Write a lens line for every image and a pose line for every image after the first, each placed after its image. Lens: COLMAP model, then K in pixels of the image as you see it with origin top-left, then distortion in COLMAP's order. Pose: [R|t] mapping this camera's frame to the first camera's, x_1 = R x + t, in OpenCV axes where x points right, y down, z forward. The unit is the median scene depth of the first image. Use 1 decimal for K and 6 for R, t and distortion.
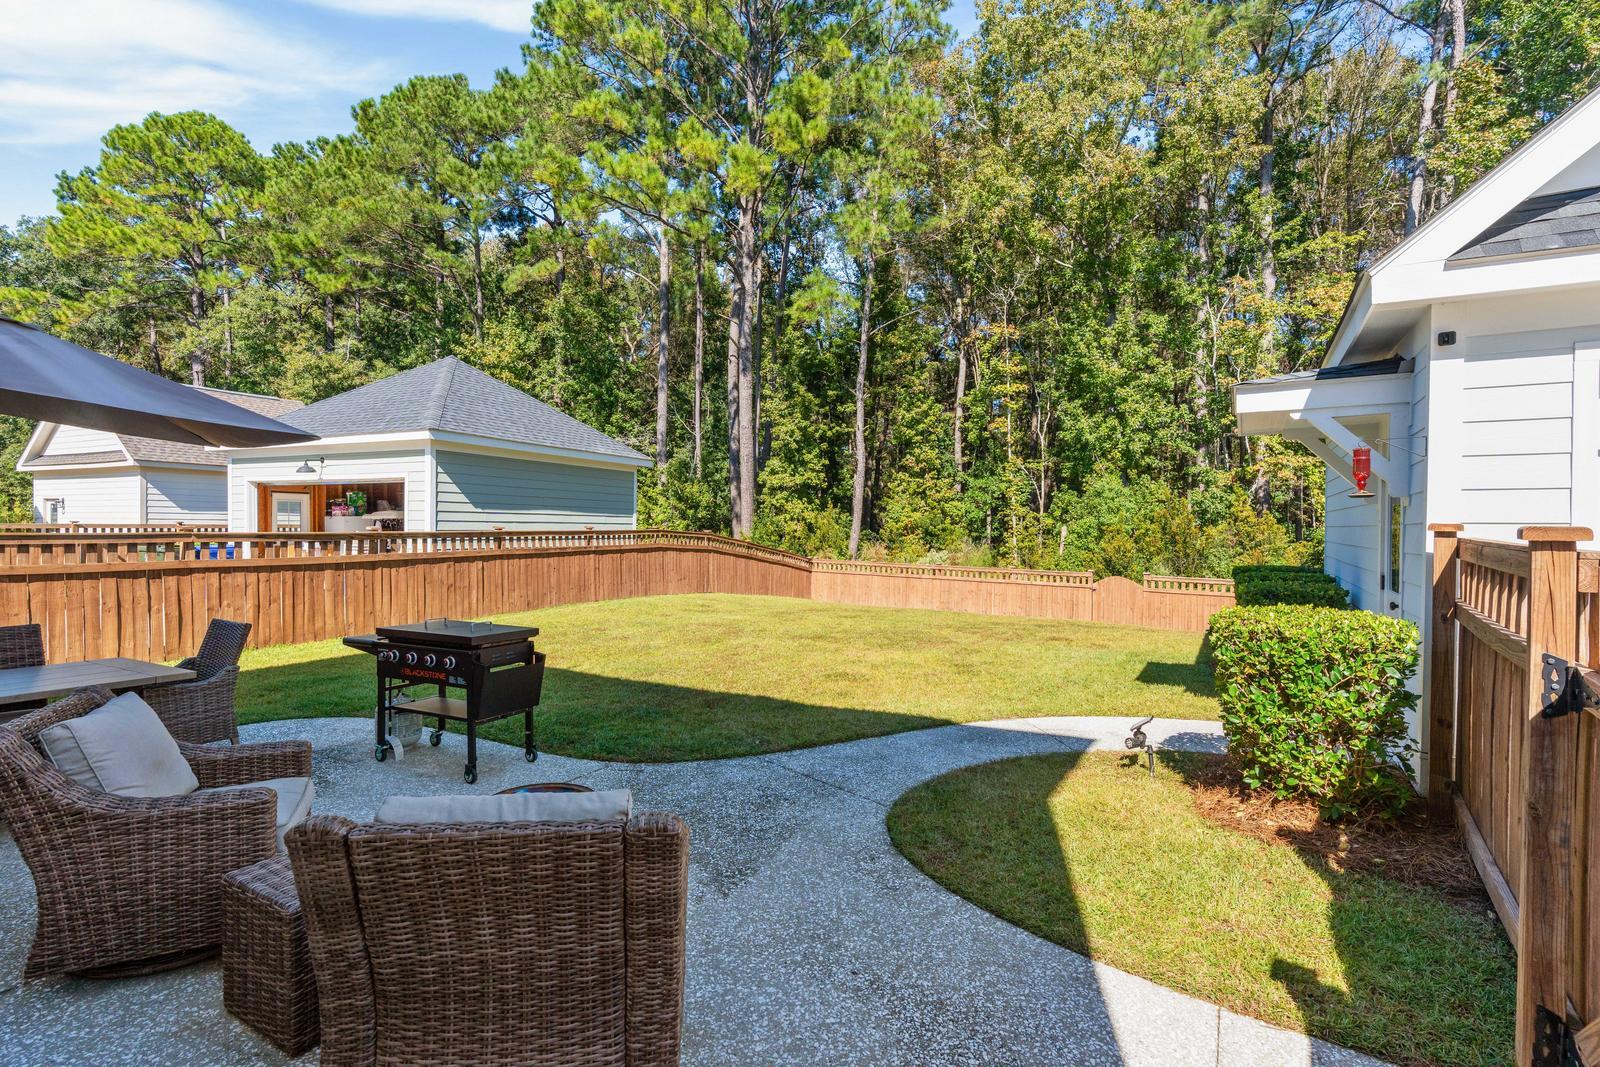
lens RADIAL K [[769.3, 0, 802.0], [0, 769.3, 539.3], [0, 0, 1]] dist [0.000127, 0.000136]
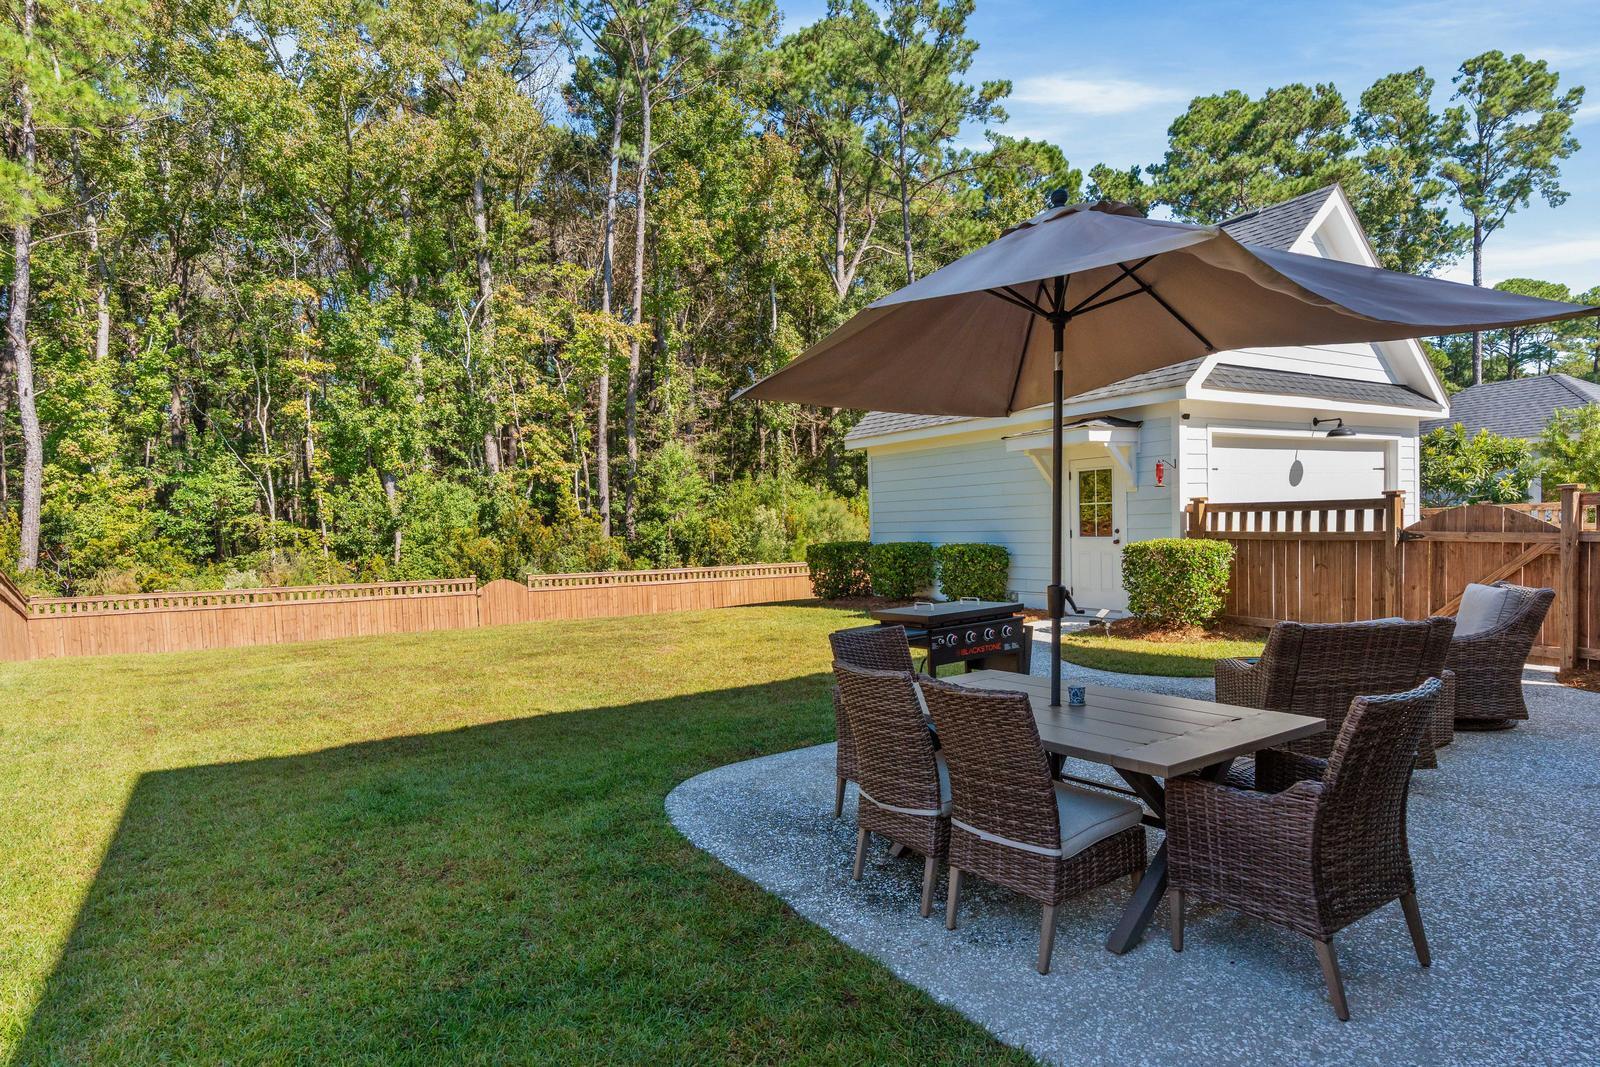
lens RADIAL K [[872.8, 0, 787.9], [0, 872.8, 567.2], [0, 0, 1]] dist [-0.004513, 0.001507]
pose [[0.477714, -0.069016, 0.875800, -1.551918], [0.055064, 0.997302, 0.048555, -0.004801], [-0.876788, 0.025030, 0.480225, 0.618058]]
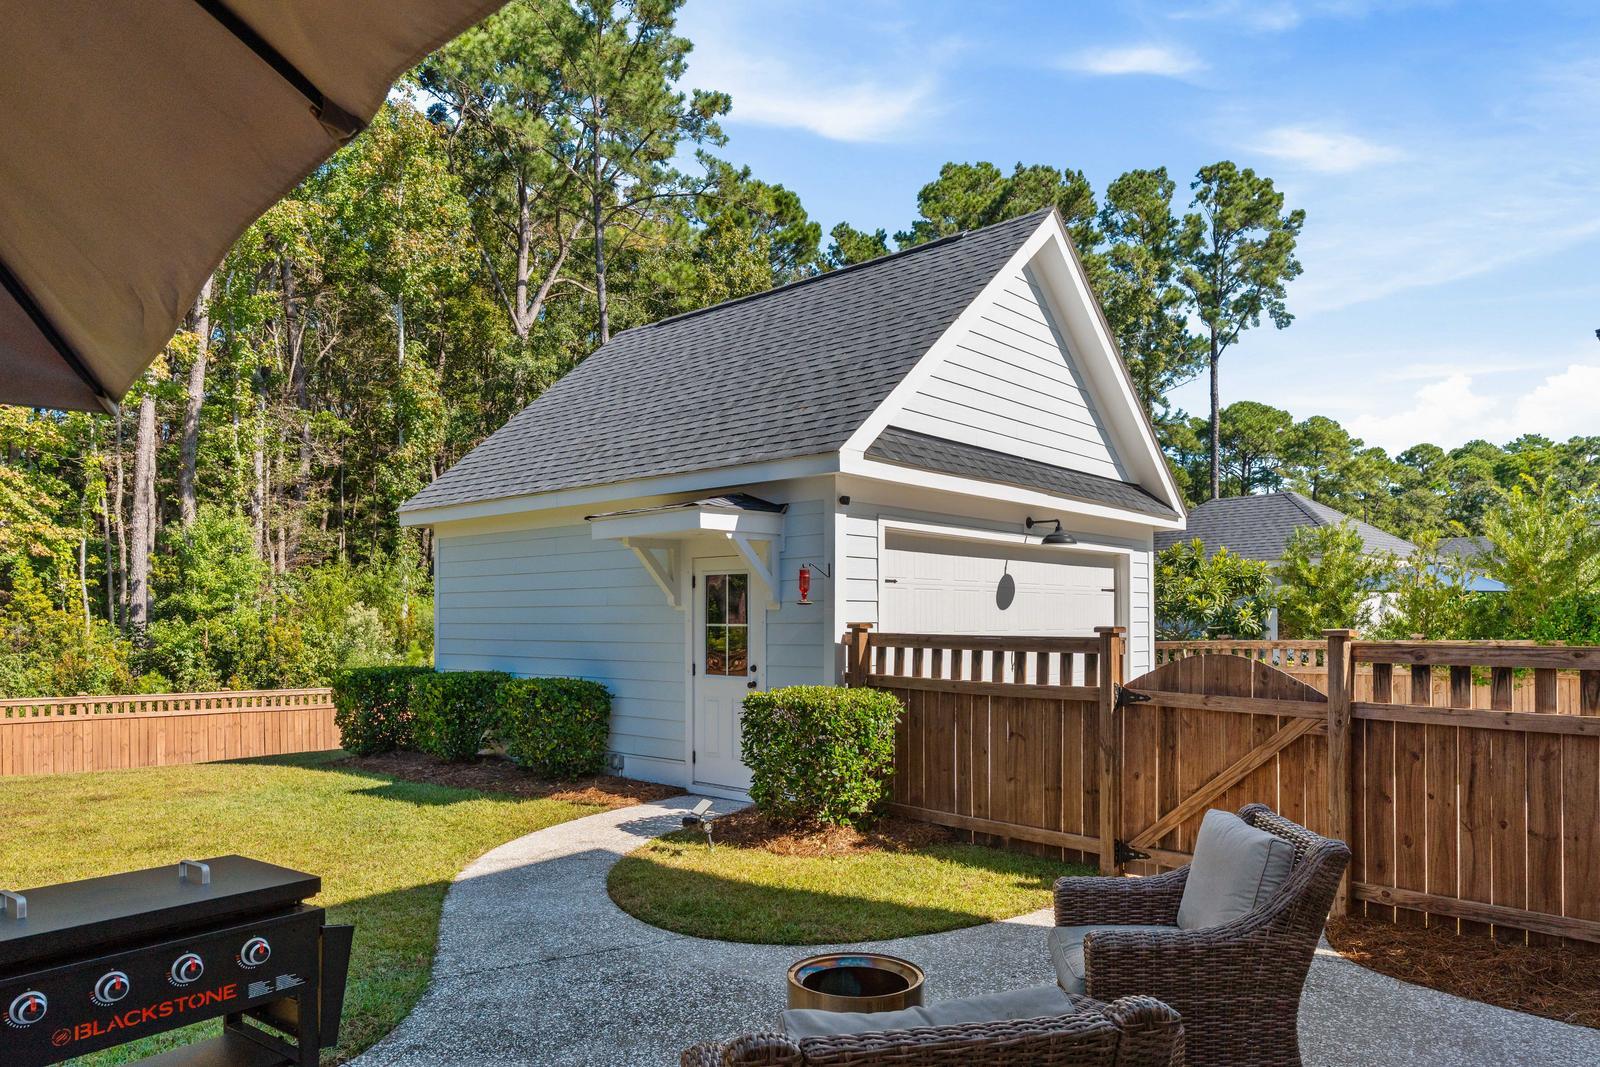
lens RADIAL K [[1024.6, 0, 802.9], [0, 1024.6, 623.0], [0, 0, 1]] dist [-0.008190, 0.000630]
pose [[0.211241, -0.009513, 0.977388, -0.878990], [0.021080, 0.999764, 0.005175, -0.025207], [-0.977207, 0.019510, 0.211391, 0.506484]]
